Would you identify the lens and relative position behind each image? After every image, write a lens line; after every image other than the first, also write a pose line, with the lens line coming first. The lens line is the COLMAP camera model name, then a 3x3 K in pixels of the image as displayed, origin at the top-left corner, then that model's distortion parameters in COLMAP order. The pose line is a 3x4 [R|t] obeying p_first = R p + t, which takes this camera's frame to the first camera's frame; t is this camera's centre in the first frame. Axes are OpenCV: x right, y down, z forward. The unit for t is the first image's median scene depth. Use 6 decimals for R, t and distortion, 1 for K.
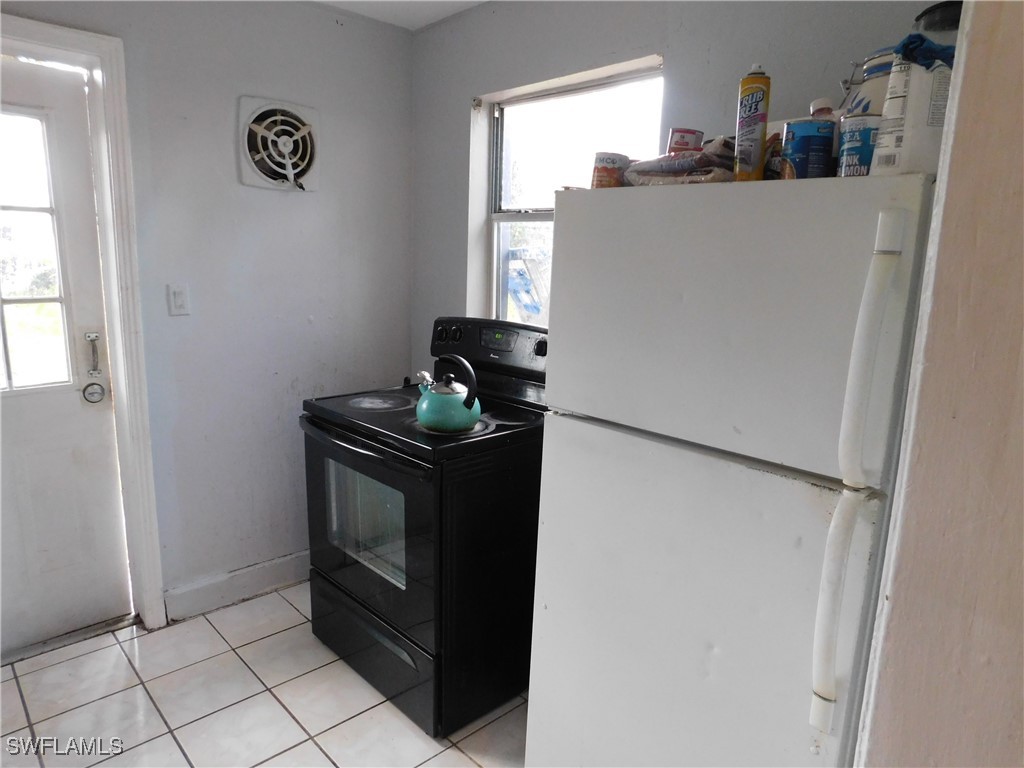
lens RADIAL K [[674.5, 0, 513.6], [0, 674.5, 385.1], [0, 0, 1]] dist [-0.077646, 0.060888]
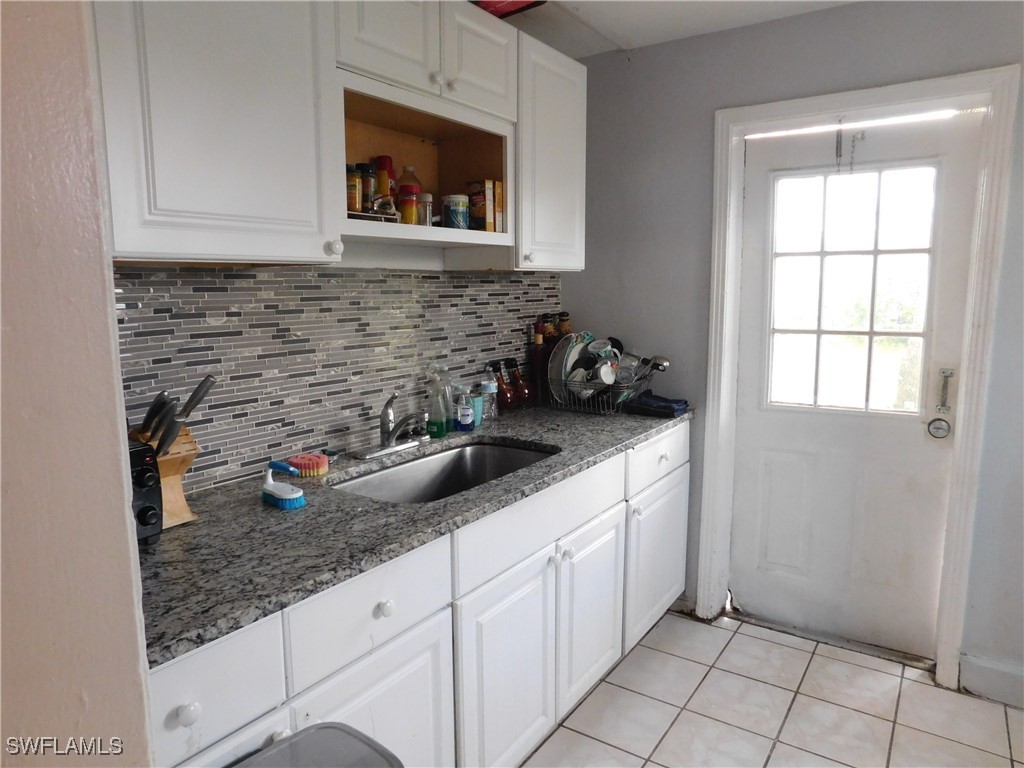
lens RADIAL K [[674.5, 0, 513.6], [0, 674.5, 385.1], [0, 0, 1]] dist [-0.077646, 0.060888]
pose [[0.222252, 0.114793, -0.968208, 0.187131], [-0.177891, 0.981150, 0.075493, -0.013443], [0.958623, 0.155457, 0.238483, 0.130801]]
